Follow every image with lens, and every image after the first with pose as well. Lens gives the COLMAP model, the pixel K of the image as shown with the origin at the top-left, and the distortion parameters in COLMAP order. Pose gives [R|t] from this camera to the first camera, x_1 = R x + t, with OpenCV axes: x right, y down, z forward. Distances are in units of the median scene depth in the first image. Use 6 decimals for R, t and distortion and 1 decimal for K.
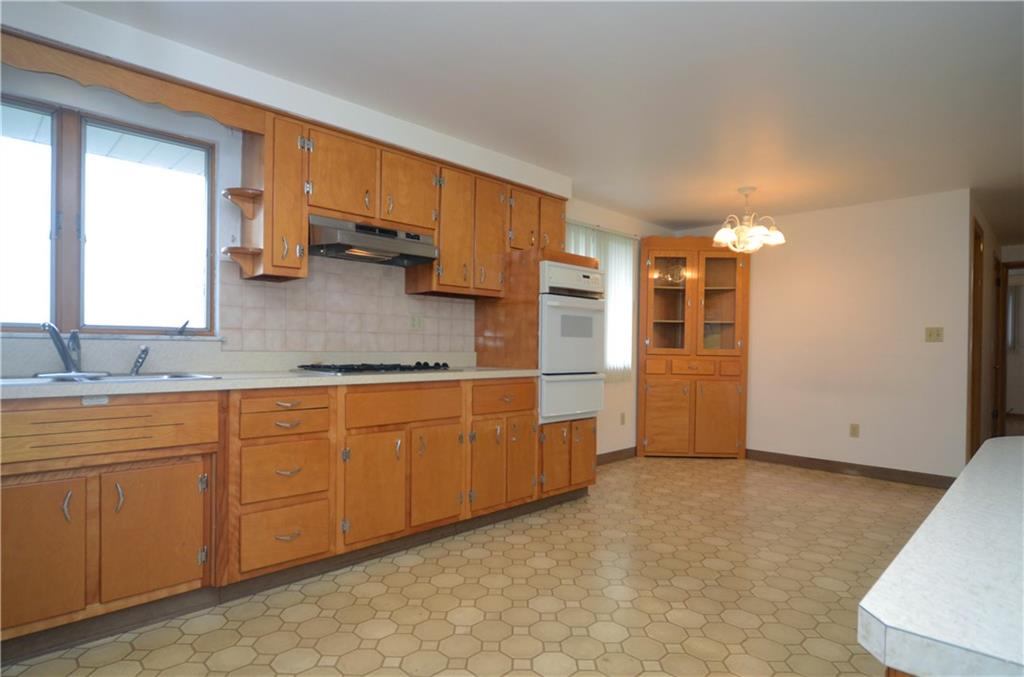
lens RADIAL K [[557.8, 0, 514.1], [0, 557.8, 348.7], [0, 0, 1]] dist [-0.015384, 0.002955]
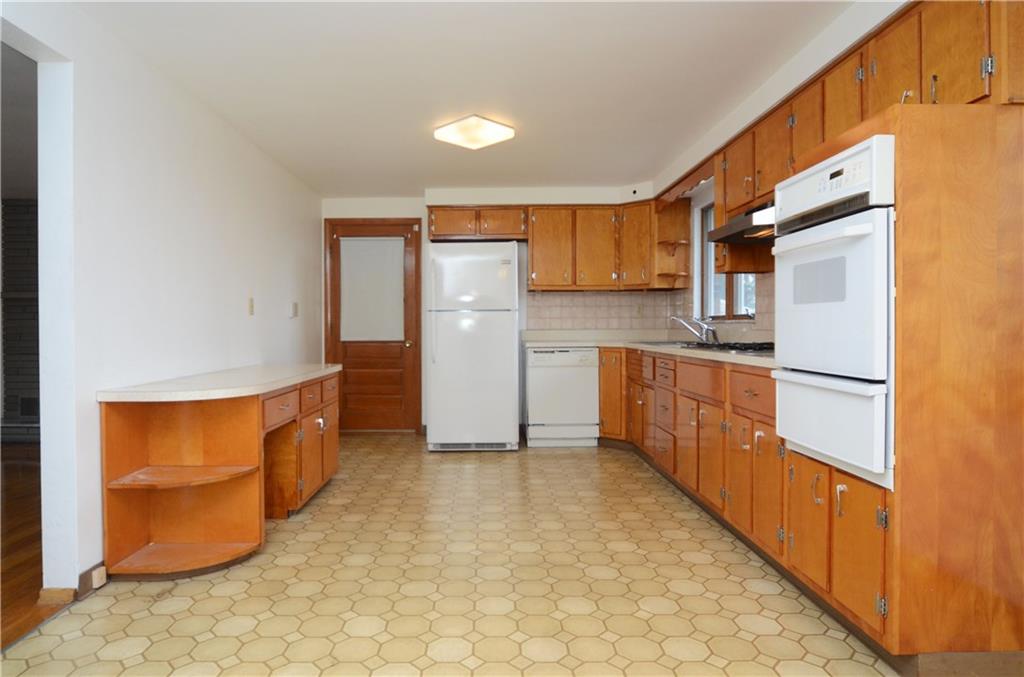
lens RADIAL K [[557.8, 0, 483.2], [0, 557.8, 337.8], [0, 0, 1]] dist [-0.015384, 0.002955]
pose [[-0.705414, 0.003878, -0.708785, 0.593376], [-0.006116, 0.999914, 0.011559, 0.005875], [0.708769, 0.012489, -0.705330, 0.984065]]
